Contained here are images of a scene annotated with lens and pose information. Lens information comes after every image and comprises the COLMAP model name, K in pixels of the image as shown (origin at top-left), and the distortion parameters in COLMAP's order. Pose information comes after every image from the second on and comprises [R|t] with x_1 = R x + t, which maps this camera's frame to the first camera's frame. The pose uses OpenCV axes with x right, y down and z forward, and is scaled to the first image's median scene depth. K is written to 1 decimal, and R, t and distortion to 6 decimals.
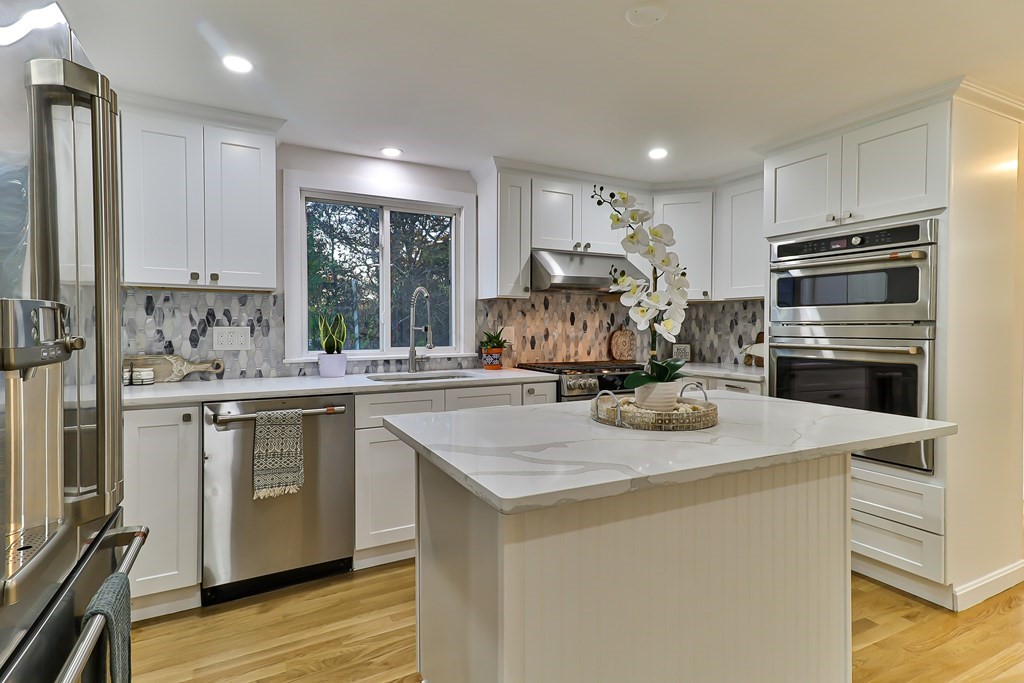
lens RADIAL K [[521.2, 0, 518.3], [0, 521.2, 335.2], [0, 0, 1]] dist [0.023174, -0.001621]
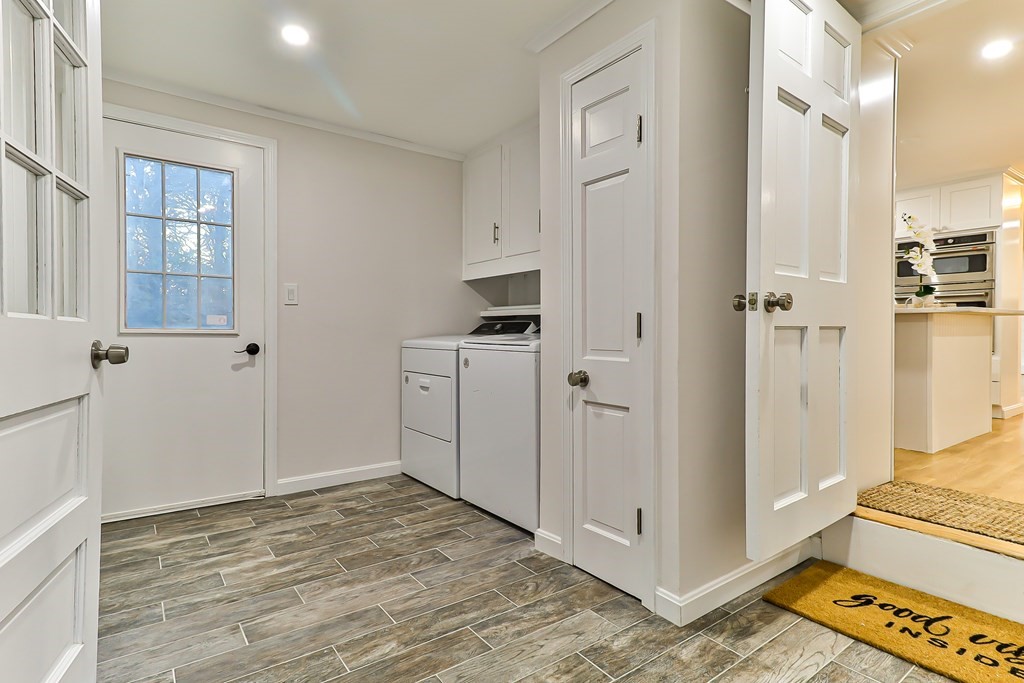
lens RADIAL K [[521.2, 0, 513.2], [0, 521.2, 337.9], [0, 0, 1]] dist [0.023174, -0.001621]
pose [[0.987494, 0.003720, 0.157616, -0.522619], [-0.001933, 0.999932, -0.011486, 0.084624], [-0.157648, 0.011038, 0.987434, -0.282568]]
